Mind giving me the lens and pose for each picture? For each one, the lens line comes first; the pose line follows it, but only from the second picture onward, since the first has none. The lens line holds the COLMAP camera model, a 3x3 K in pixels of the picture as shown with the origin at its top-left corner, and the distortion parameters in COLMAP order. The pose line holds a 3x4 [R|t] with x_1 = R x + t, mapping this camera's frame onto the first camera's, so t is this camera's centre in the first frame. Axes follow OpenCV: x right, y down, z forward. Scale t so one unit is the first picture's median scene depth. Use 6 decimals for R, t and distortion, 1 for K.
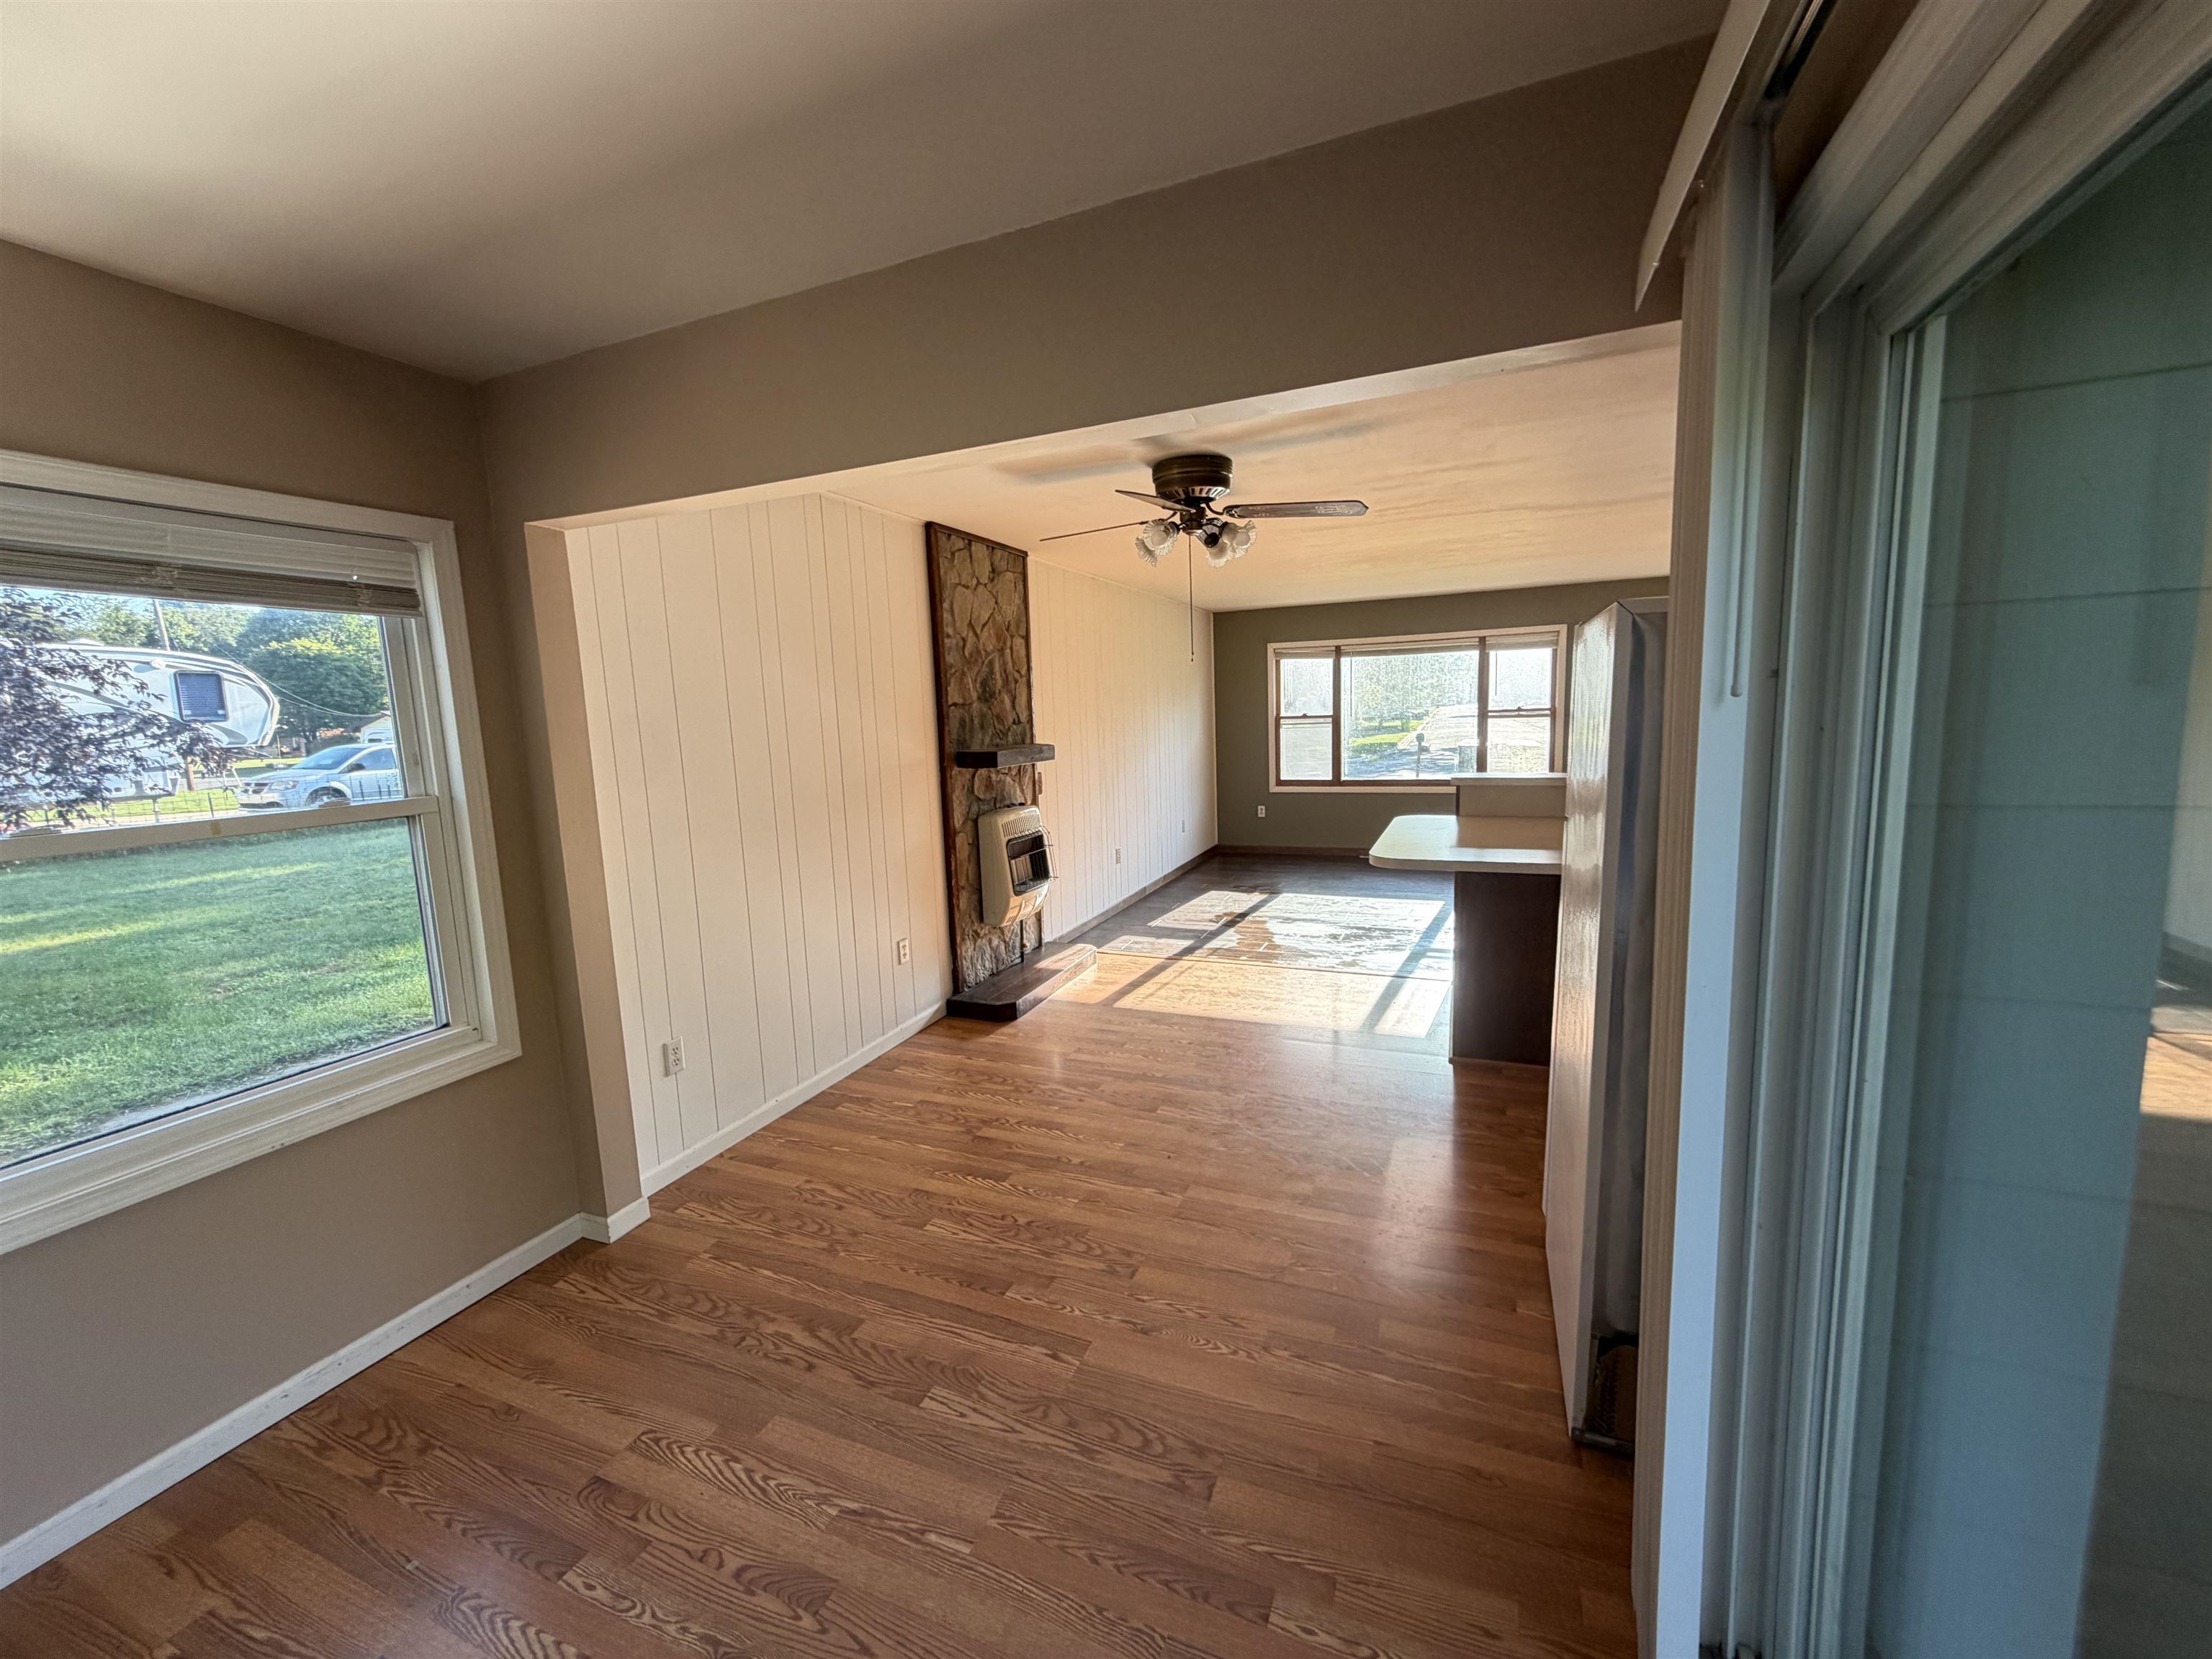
lens RADIAL K [[882.5, 0, 1111.2], [0, 882.5, 839.9], [0, 0, 1]] dist [-0.008332, 0.001213]
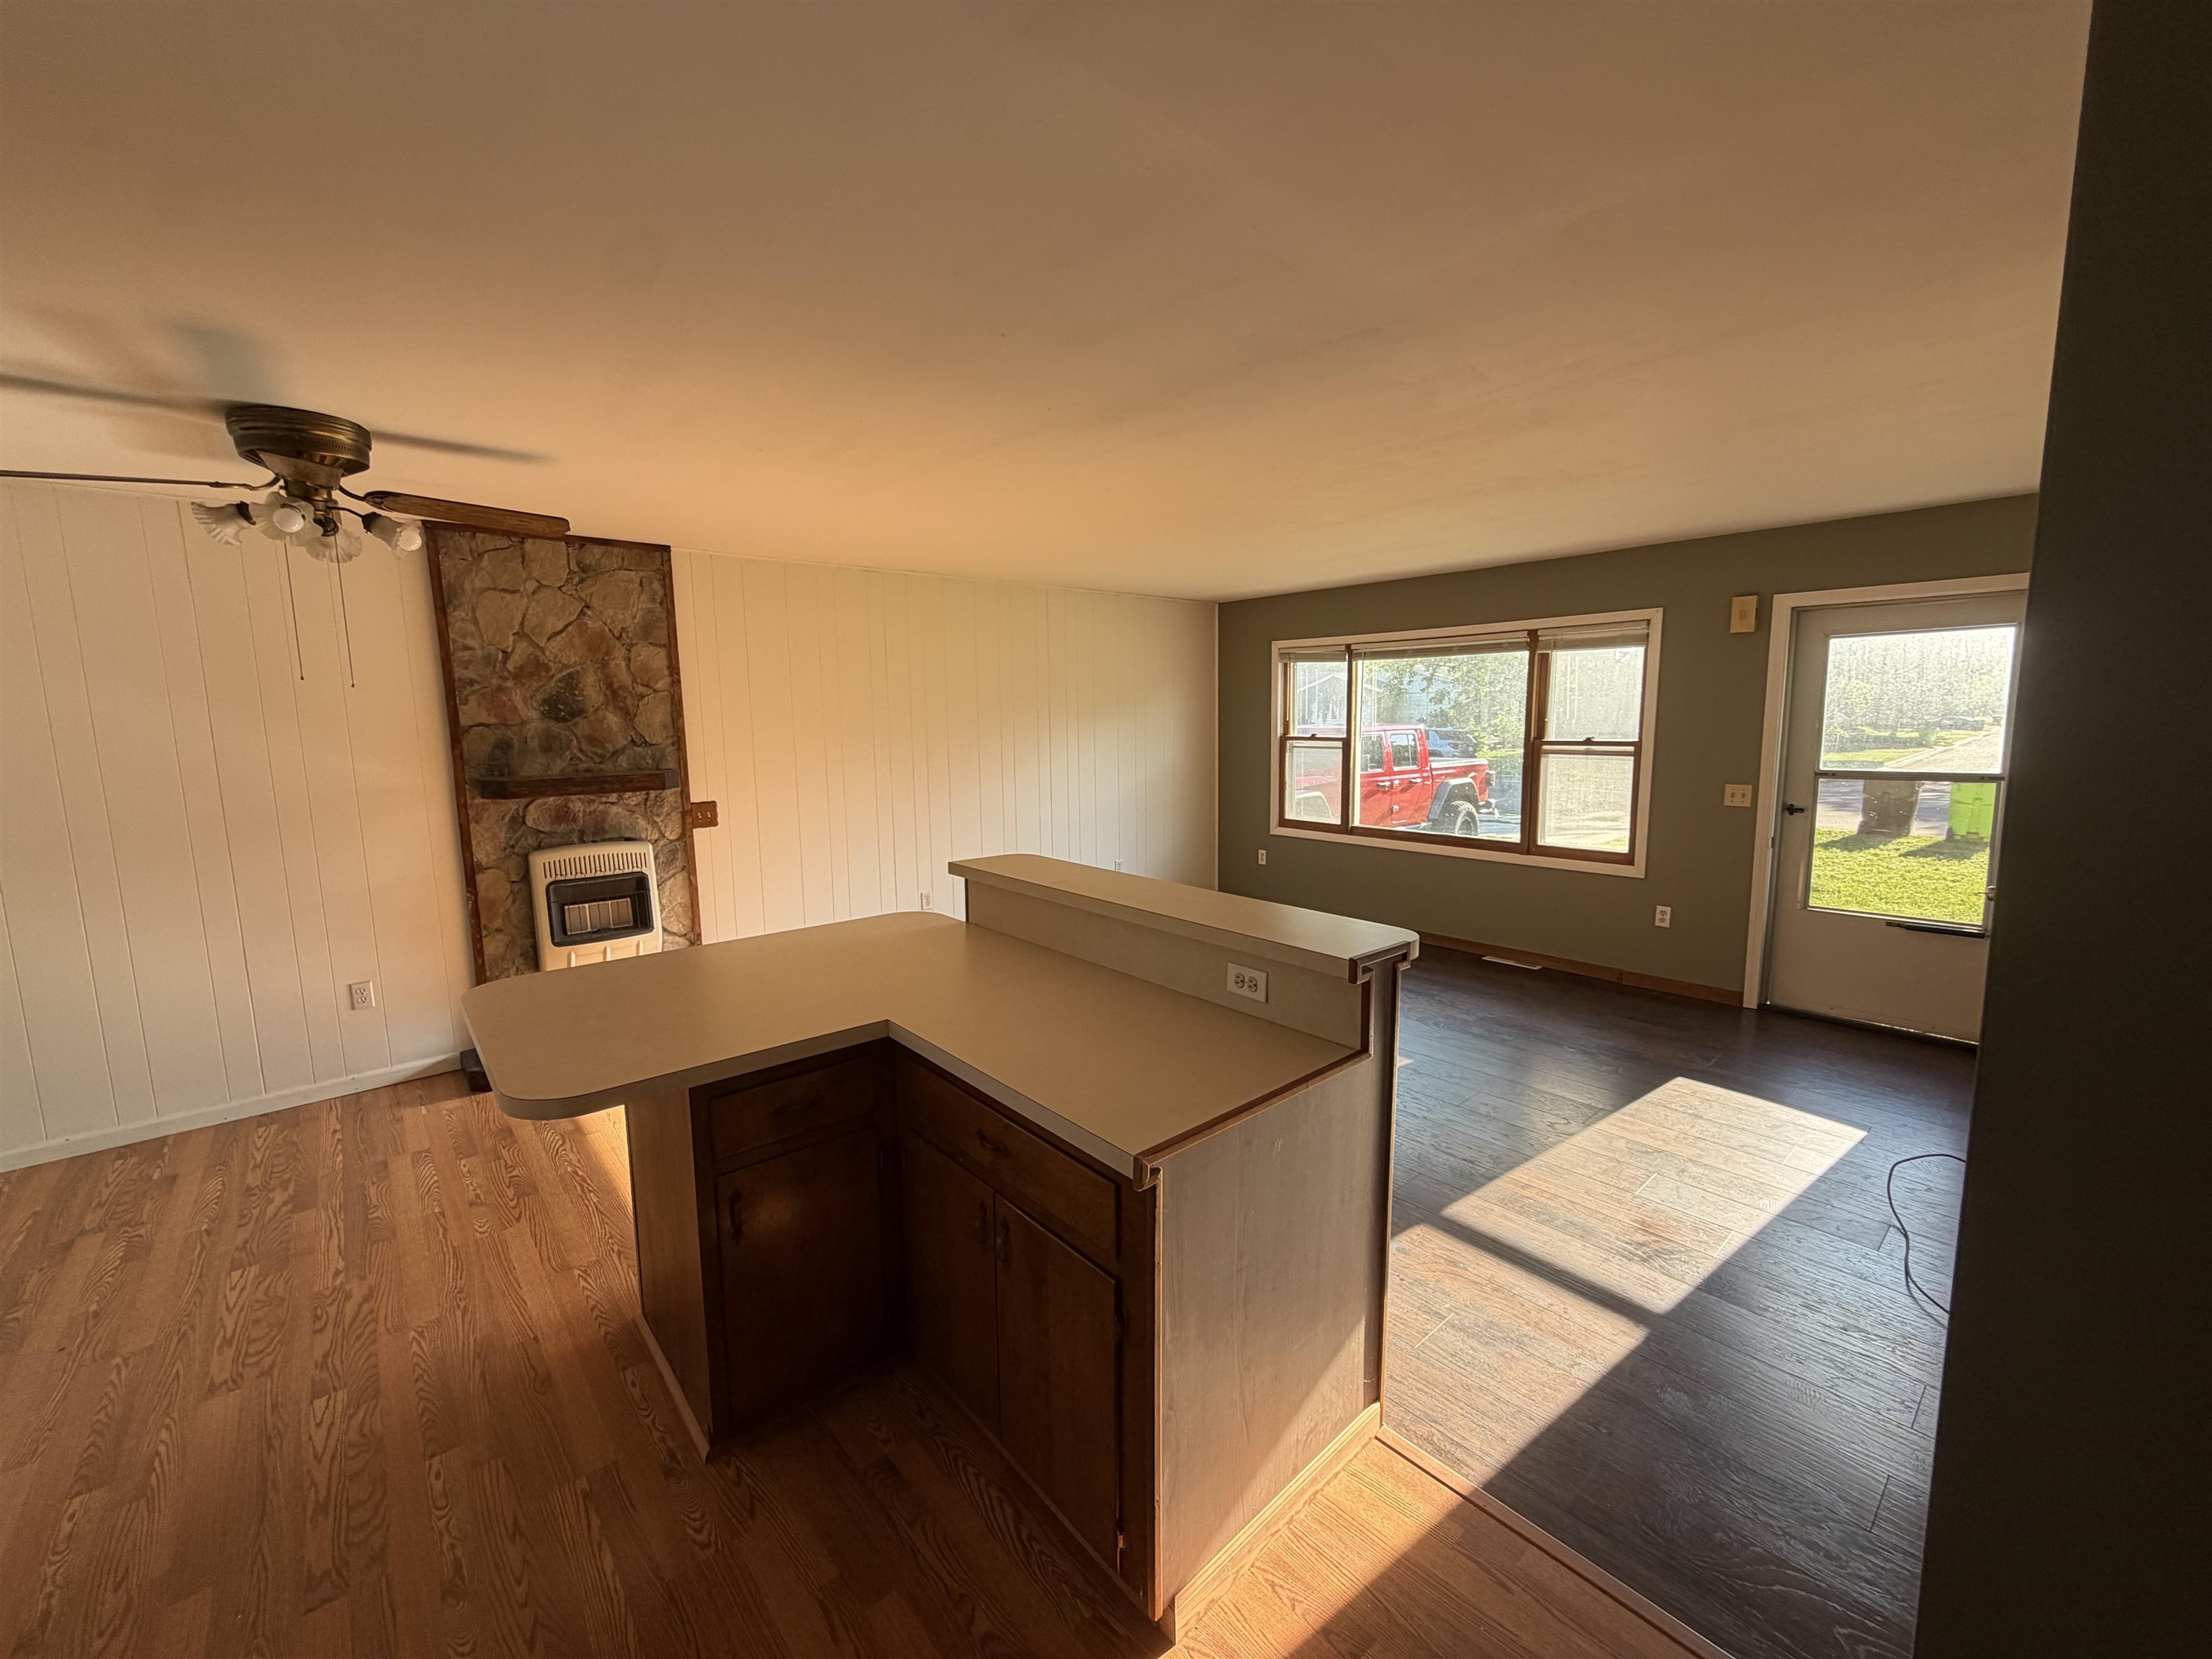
lens RADIAL K [[882.5, 0, 1106.2], [0, 882.5, 840.2], [0, 0, 1]] dist [-0.008332, 0.001213]
pose [[0.897066, 0.089440, -0.432751, 0.714708], [-0.085294, 0.995933, 0.029027, -0.107799], [0.433587, 0.010872, 0.901046, 0.438740]]
